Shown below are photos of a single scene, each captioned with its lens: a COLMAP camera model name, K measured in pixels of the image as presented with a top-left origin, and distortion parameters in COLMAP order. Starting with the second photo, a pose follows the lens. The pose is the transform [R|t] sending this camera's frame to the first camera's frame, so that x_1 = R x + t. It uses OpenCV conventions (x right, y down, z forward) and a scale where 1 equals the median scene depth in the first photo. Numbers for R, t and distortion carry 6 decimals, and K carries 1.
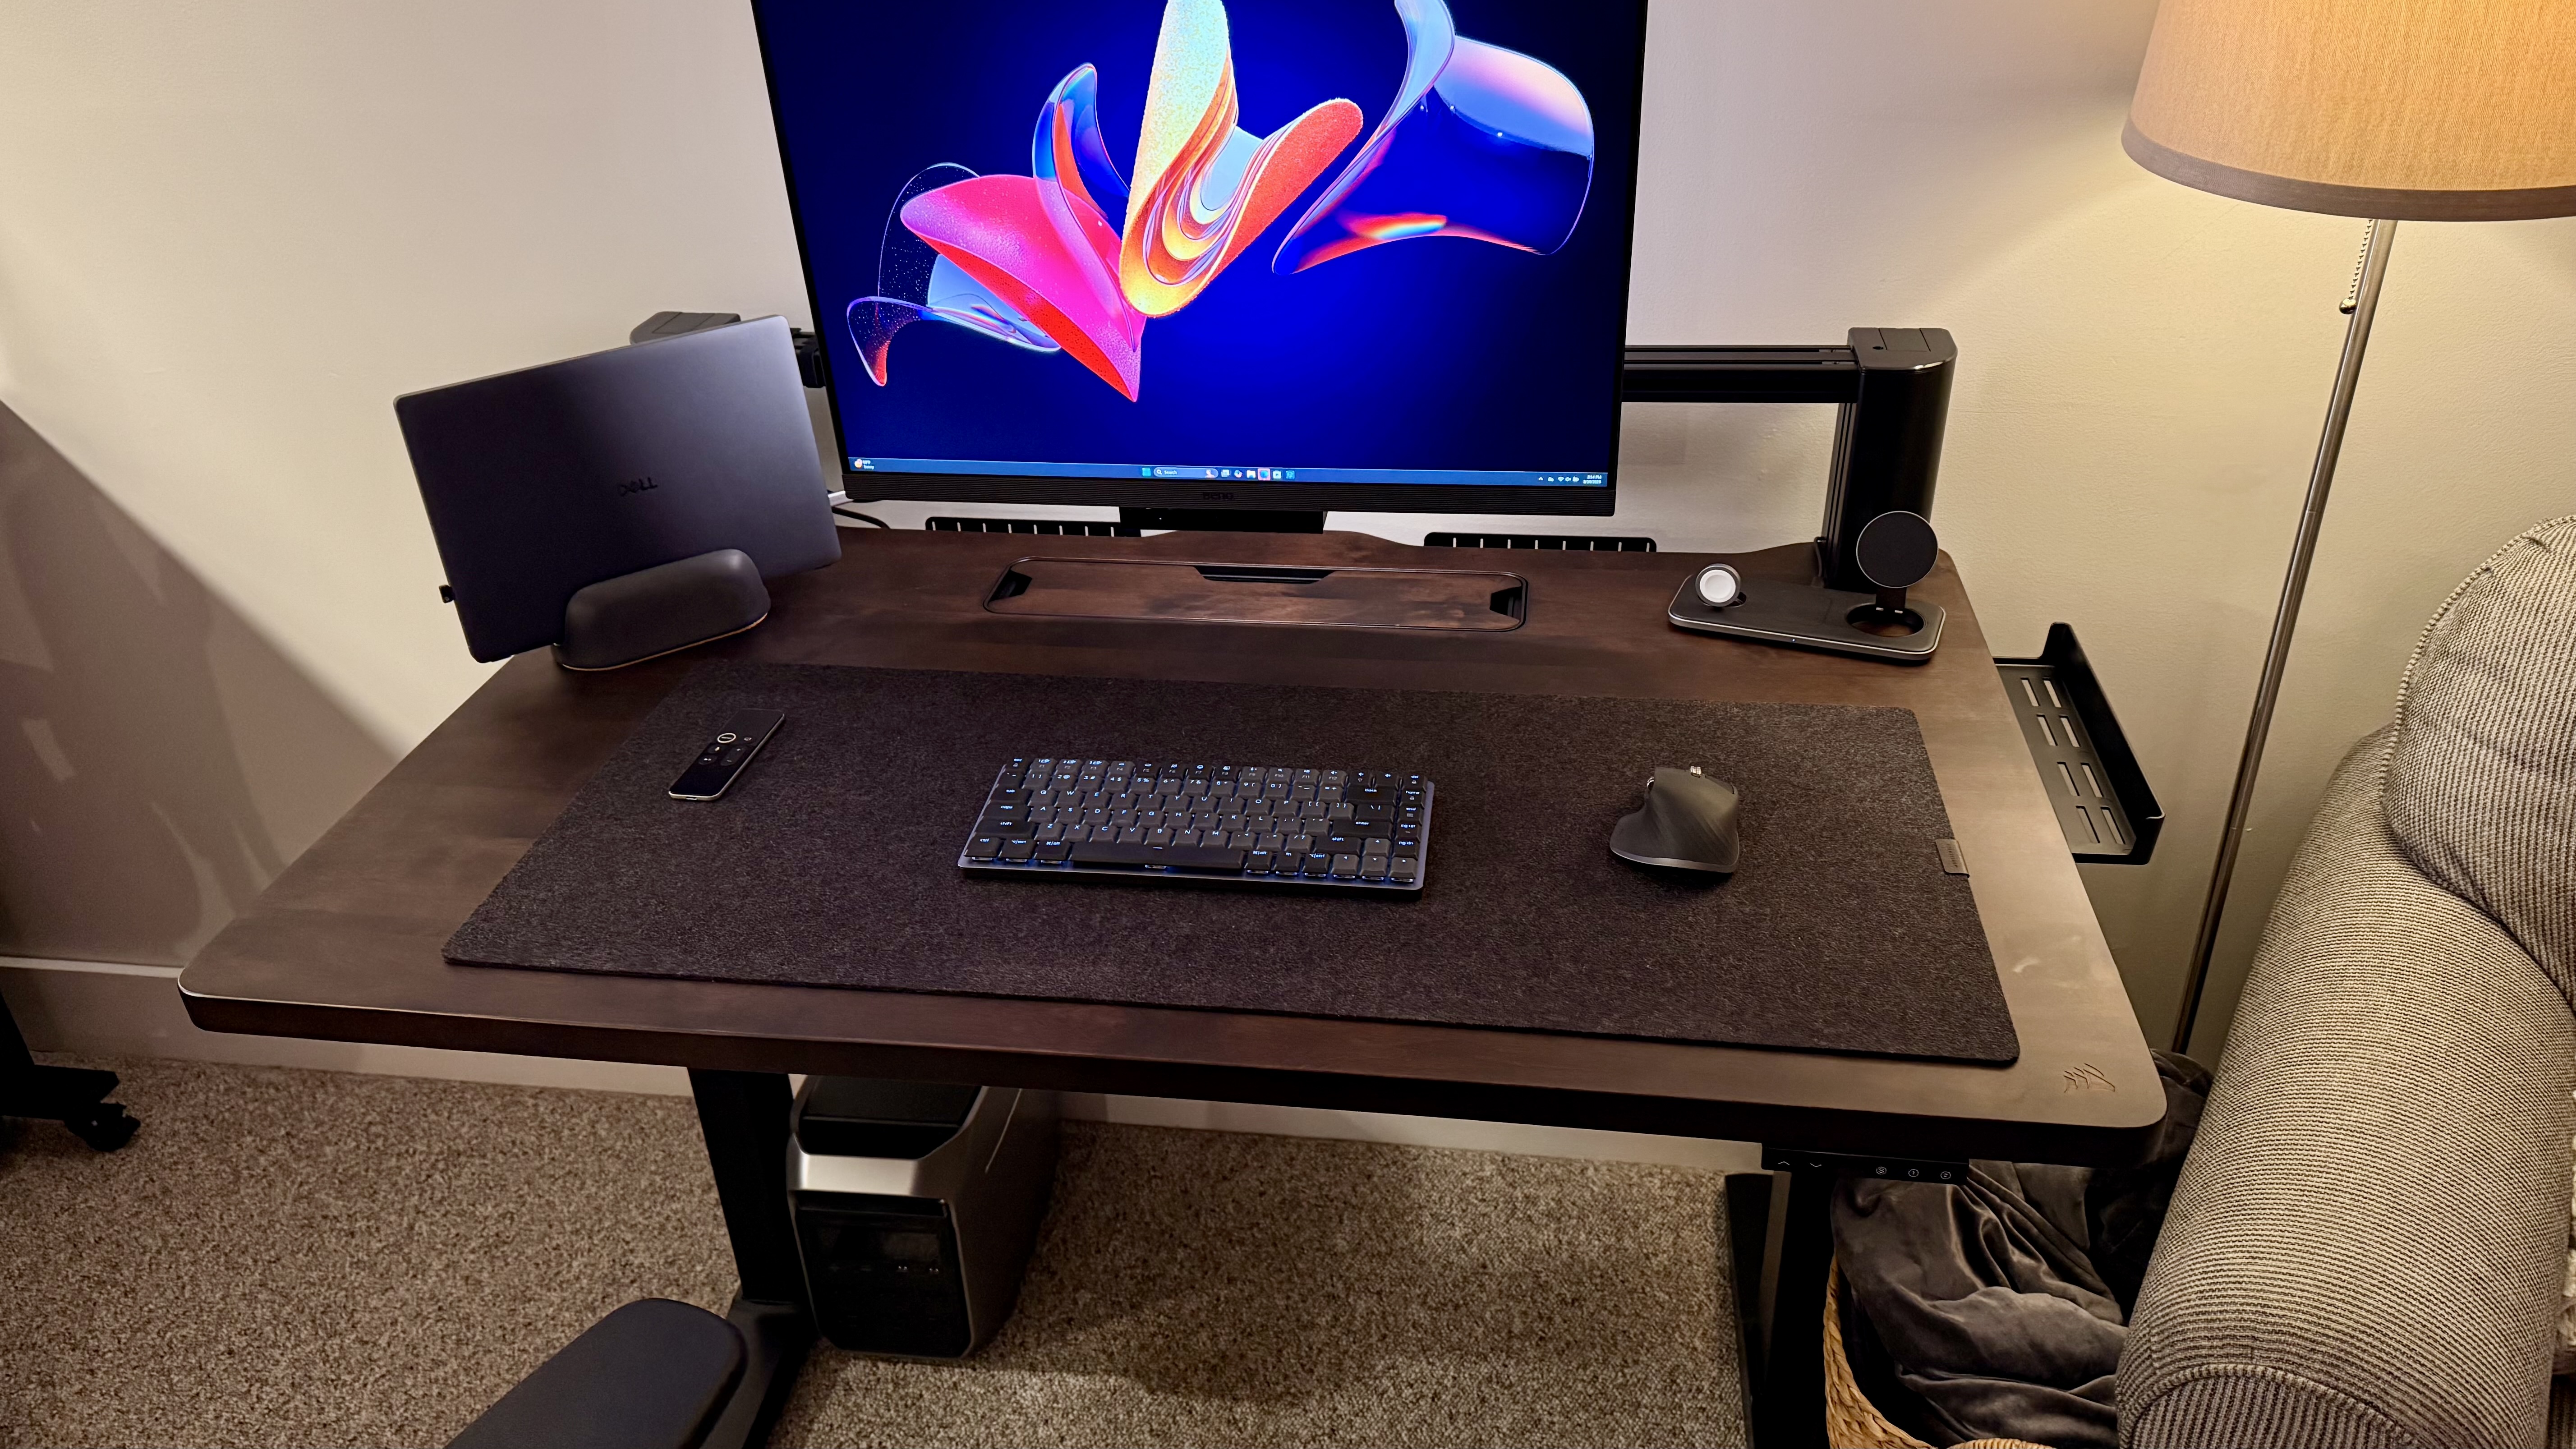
lens RADIAL K [[1850.6, 0, 1288.0], [0, 1850.6, 724.5], [0, 0, 1]] dist [0.006216, 0.001281]
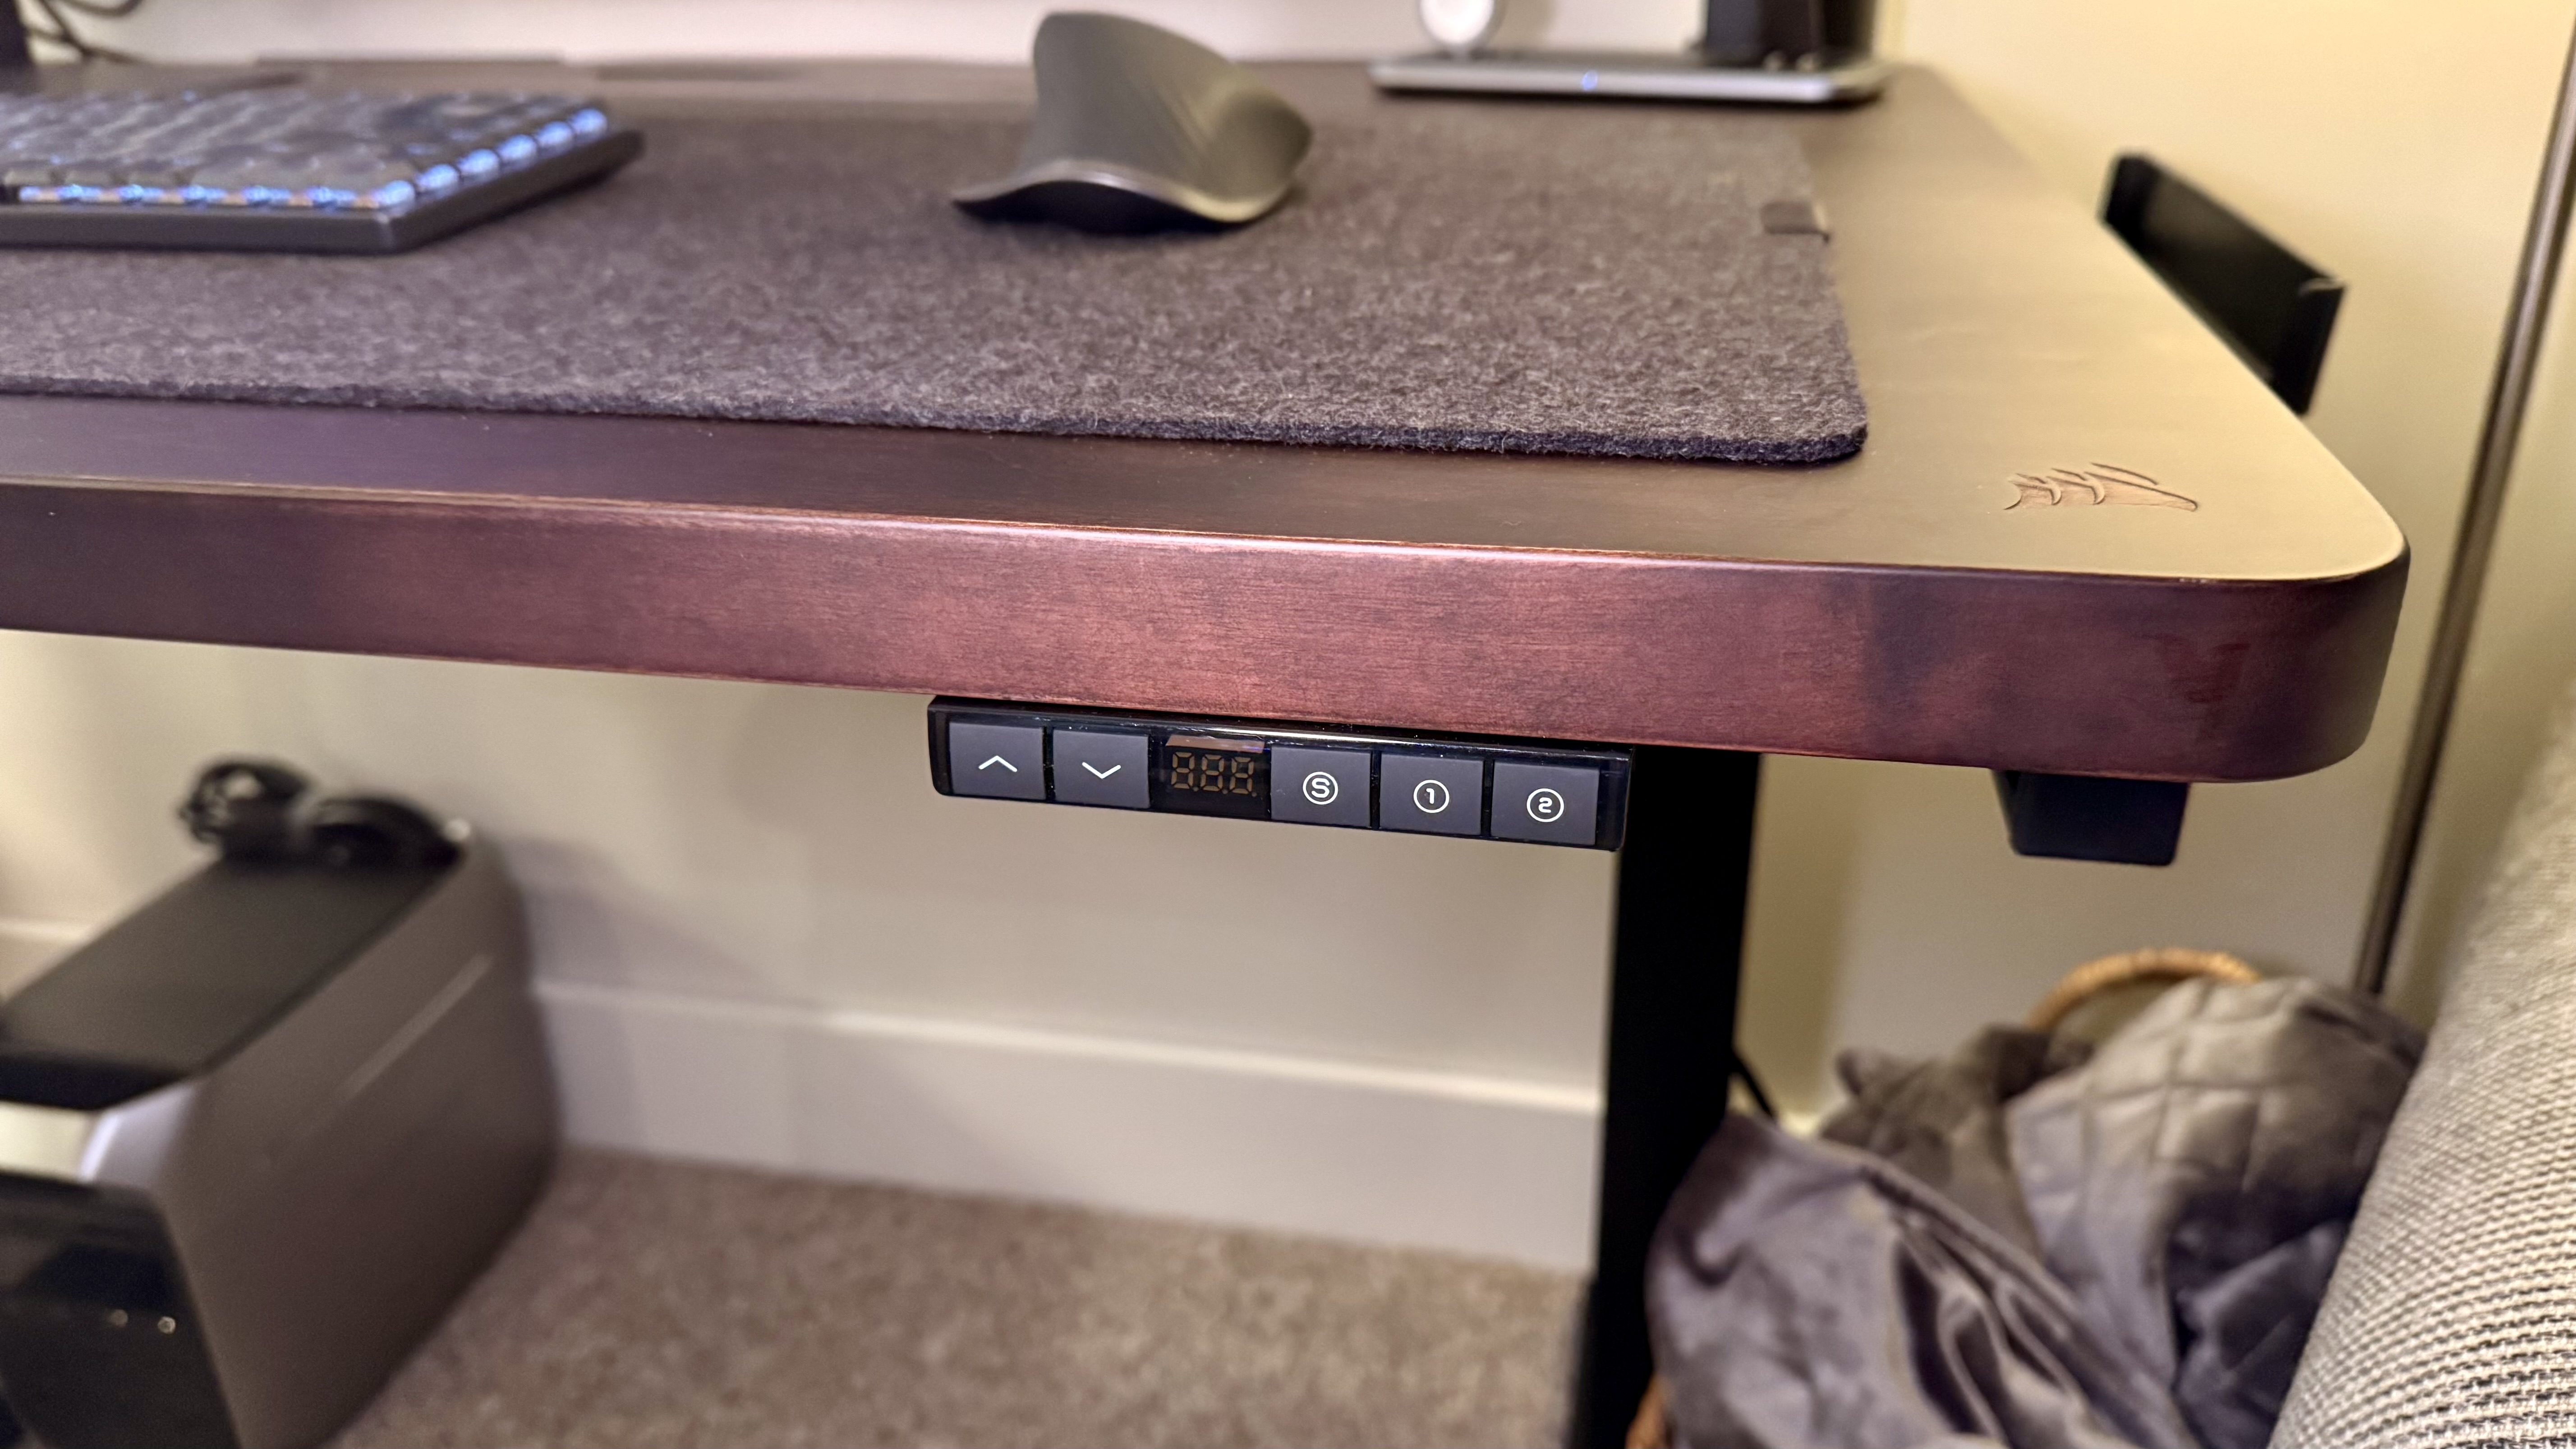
lens RADIAL K [[1850.6, 0, 1288.0], [0, 1850.6, 724.5], [0, 0, 1]] dist [0.006216, 0.001281]
pose [[0.997437, 0.040076, -0.059278, 0.223738], [-0.046384, 0.992939, -0.109179, 0.177796], [0.054484, 0.111649, 0.992253, 0.490674]]
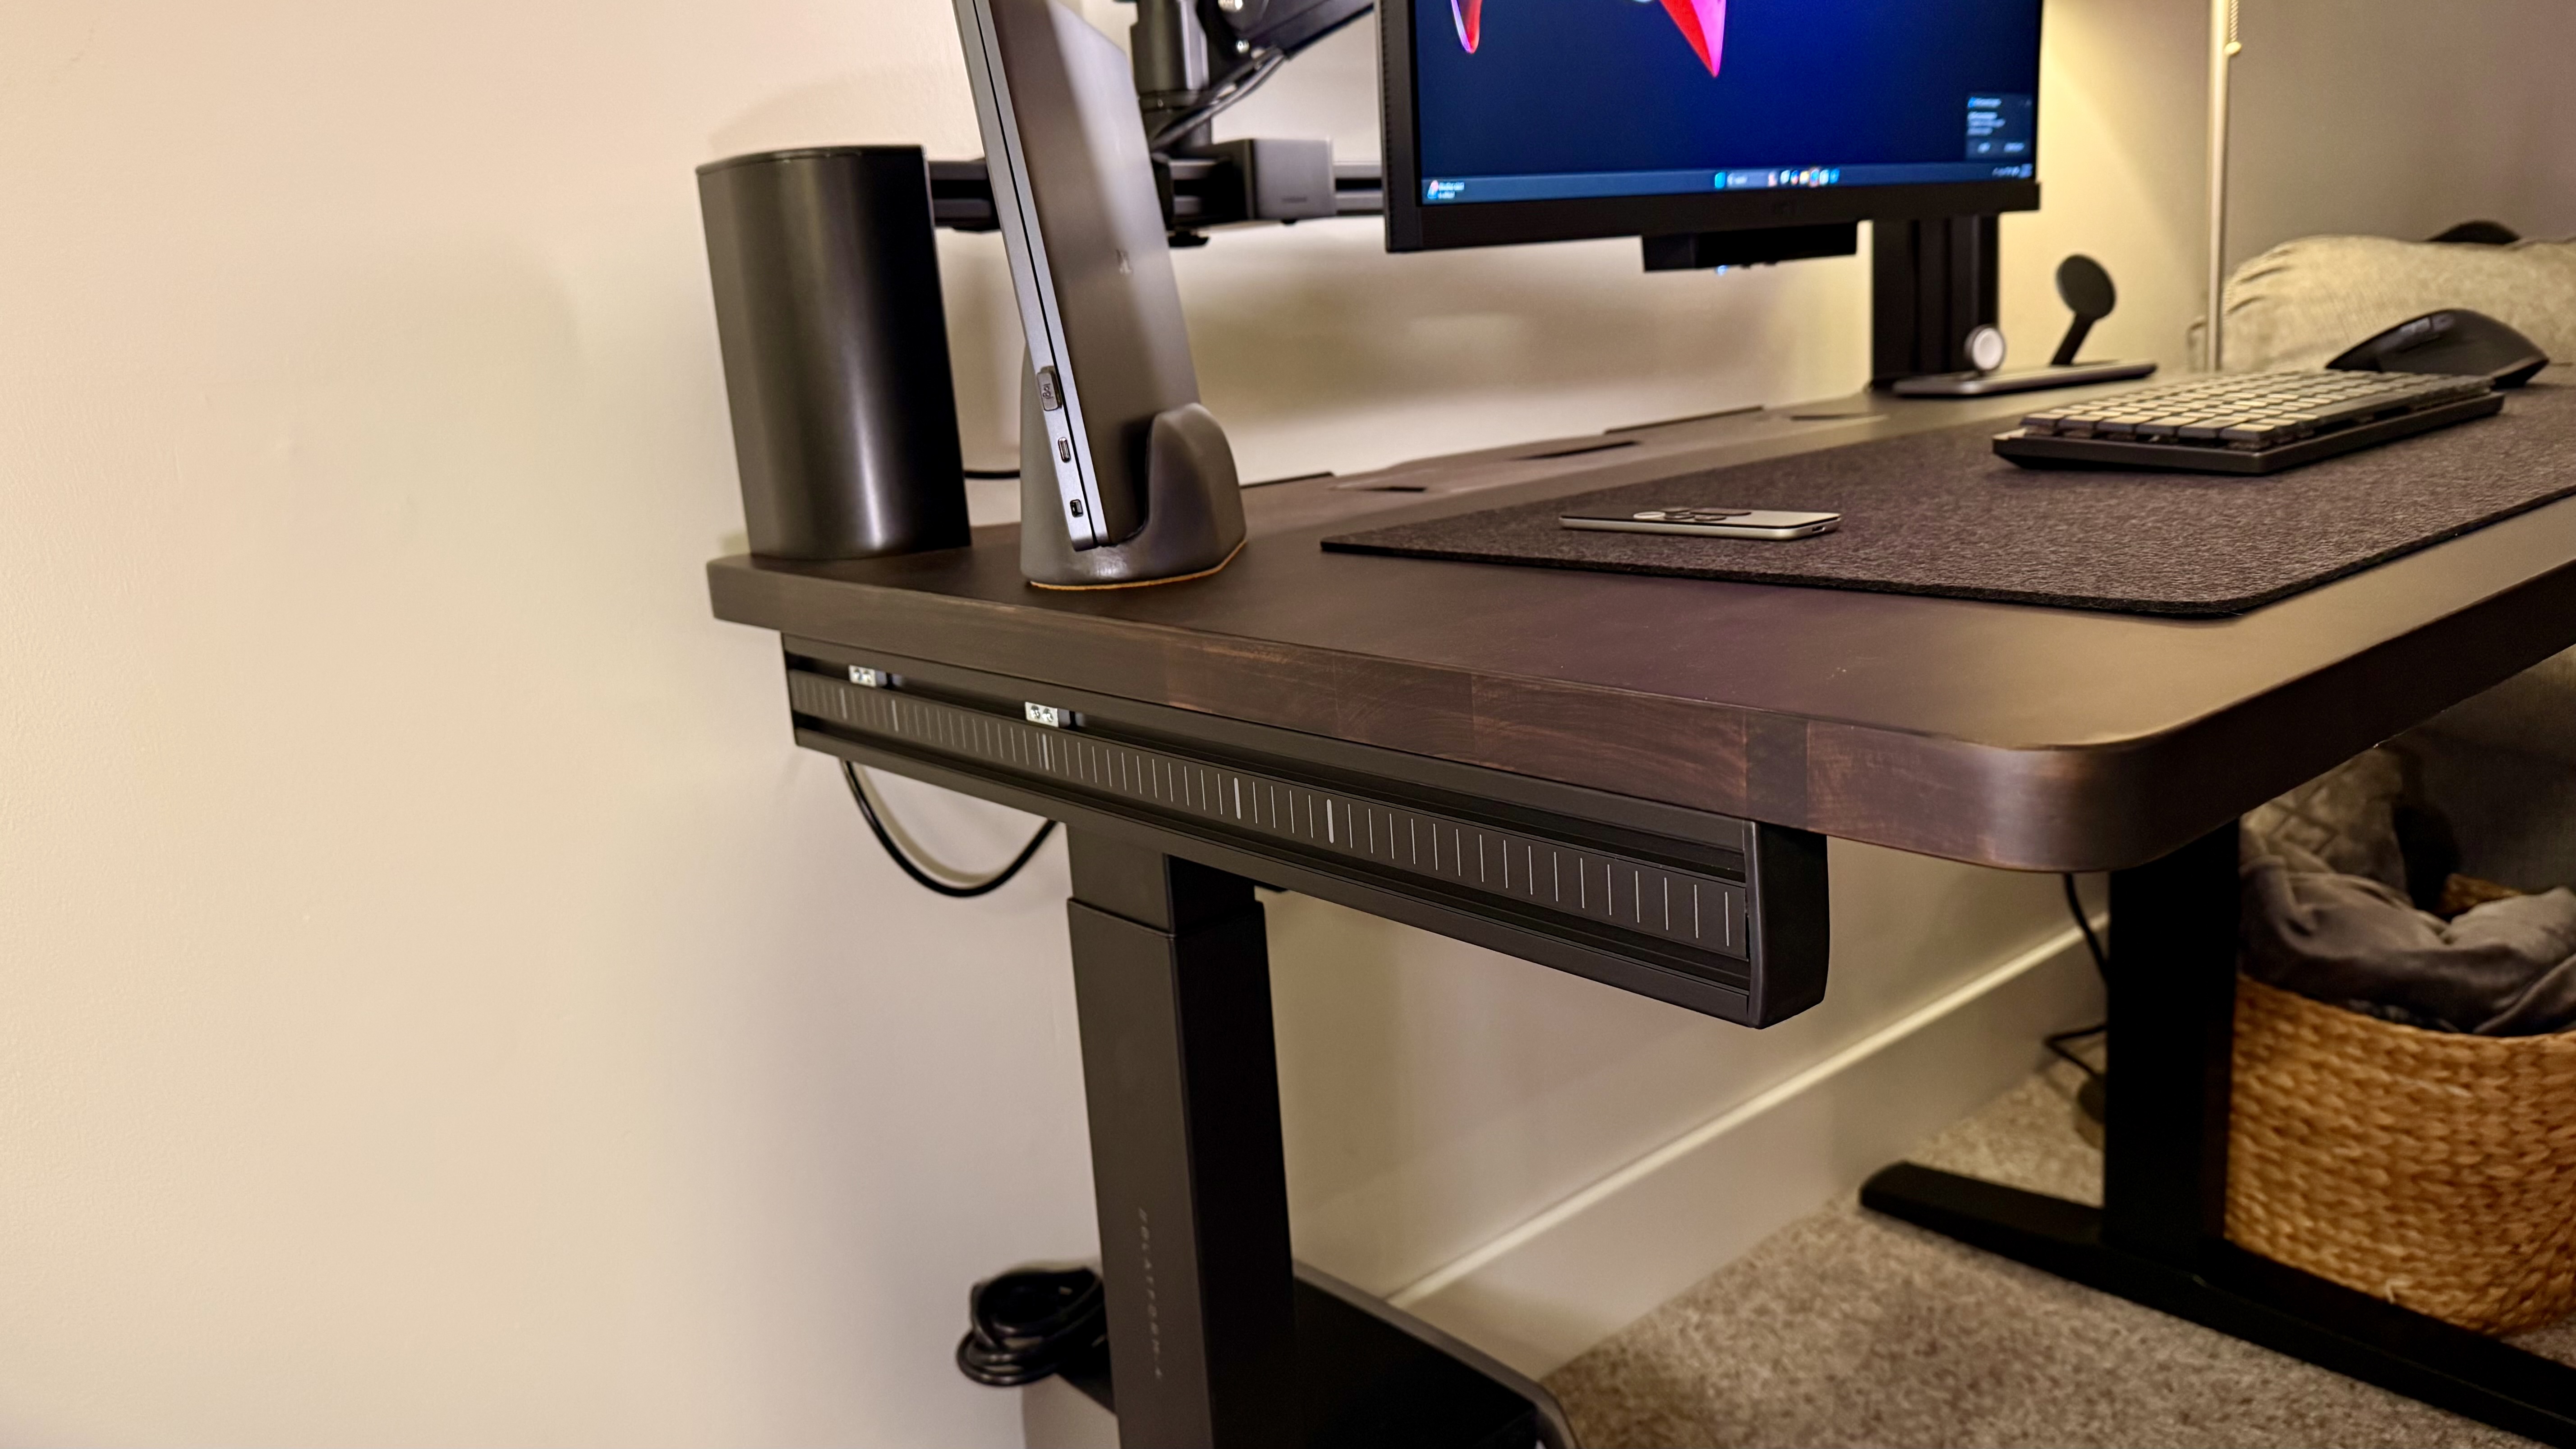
lens RADIAL K [[1850.6, 0, 1288.0], [0, 1850.6, 724.5], [0, 0, 1]] dist [0.006216, 0.001281]
pose [[0.691535, -0.188926, 0.697199, -0.703671], [0.418696, 0.891349, -0.173757, 0.109770], [-0.588620, 0.412073, 0.695501, 0.608012]]
